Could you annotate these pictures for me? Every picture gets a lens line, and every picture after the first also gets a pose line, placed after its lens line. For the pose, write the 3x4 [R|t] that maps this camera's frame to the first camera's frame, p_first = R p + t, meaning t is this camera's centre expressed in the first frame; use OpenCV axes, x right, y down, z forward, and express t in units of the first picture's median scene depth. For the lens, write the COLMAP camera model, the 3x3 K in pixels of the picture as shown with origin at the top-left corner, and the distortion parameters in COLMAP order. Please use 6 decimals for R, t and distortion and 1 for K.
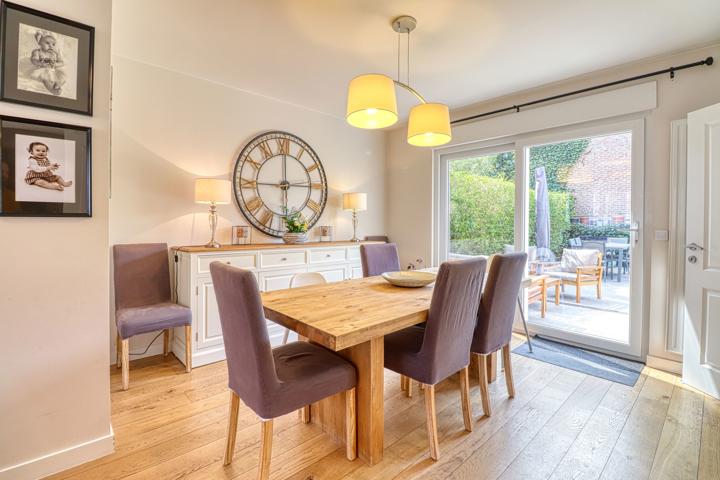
lens RADIAL K [[332.6, 0, 361.3], [0, 332.6, 226.6], [0, 0, 1]] dist [0.001402, -0.013853]
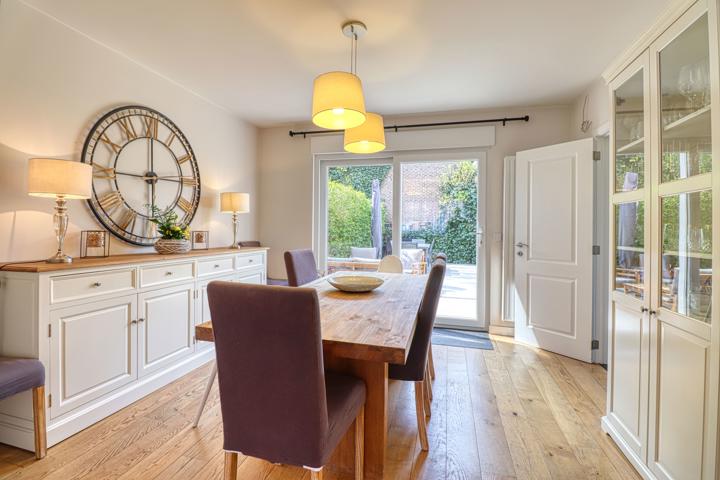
lens RADIAL K [[332.6, 0, 361.3], [0, 332.6, 226.6], [0, 0, 1]] dist [0.001402, -0.013853]
pose [[0.843355, 0.005777, 0.537326, -0.254660], [0.000240, 0.999938, -0.011128, -0.002544], [-0.537357, 0.009513, 0.843301, 0.098343]]
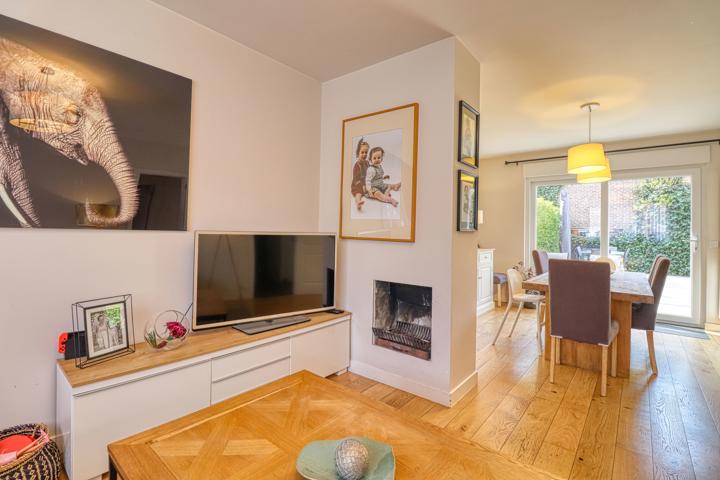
lens RADIAL K [[332.6, 0, 361.3], [0, 332.6, 226.6], [0, 0, 1]] dist [0.001402, -0.013853]
pose [[0.991700, 0.012293, 0.127988, -0.730924], [-0.009111, 0.999635, -0.025416, -0.002421], [-0.128253, 0.024039, 0.991450, -0.246475]]
